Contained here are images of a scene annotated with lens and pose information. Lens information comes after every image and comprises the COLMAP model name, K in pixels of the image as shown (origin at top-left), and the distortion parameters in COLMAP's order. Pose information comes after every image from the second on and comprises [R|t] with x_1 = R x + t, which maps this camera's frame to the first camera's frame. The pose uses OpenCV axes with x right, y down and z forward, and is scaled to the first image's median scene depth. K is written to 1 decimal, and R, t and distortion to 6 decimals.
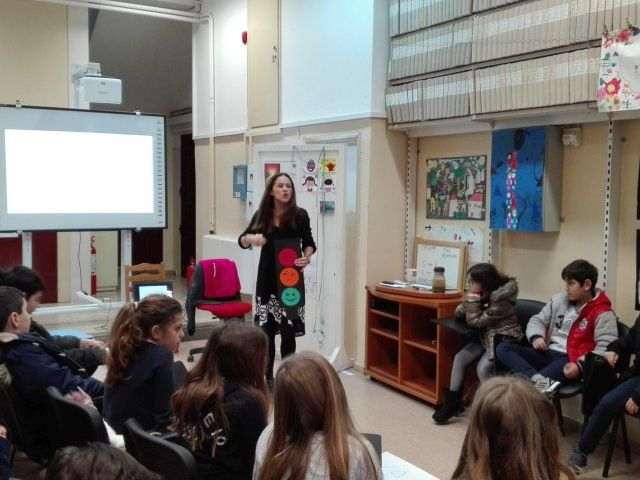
lens RADIAL K [[723.1, 0, 320.0], [0, 723.1, 240.0], [0, 0, 1]] dist [0.153140, -0.282412]
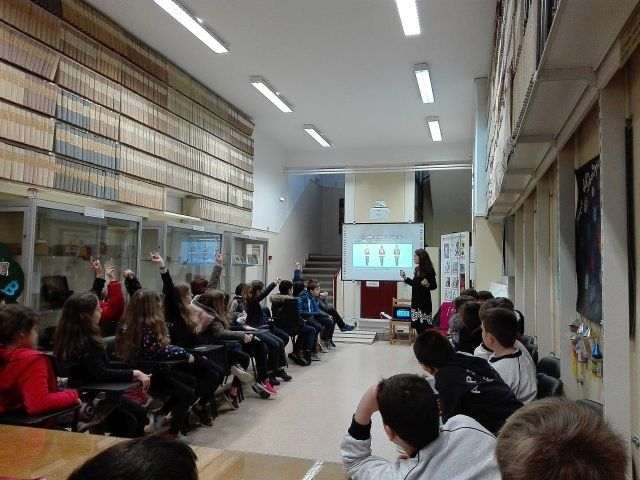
lens RADIAL K [[516.9, 0, 320.0], [0, 516.9, 240.0], [0, 0, 1]] dist [0.128317, -0.242021]
pose [[0.684504, -0.043548, -0.727707, 0.759204], [-0.060573, 0.991365, -0.116303, 0.062827], [0.726488, 0.123689, 0.675956, -0.140401]]
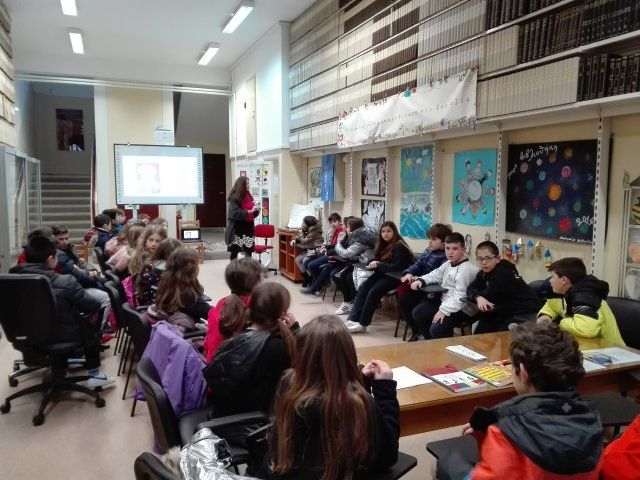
lens RADIAL K [[519.7, 0, 320.0], [0, 519.7, 240.0], [0, 0, 1]] dist [0.078188, -0.154751]
pose [[0.988123, 0.009365, -0.153380, 0.420489], [-0.004753, 0.999526, 0.030411, 0.048123], [0.153592, -0.029321, 0.987699, -0.468120]]
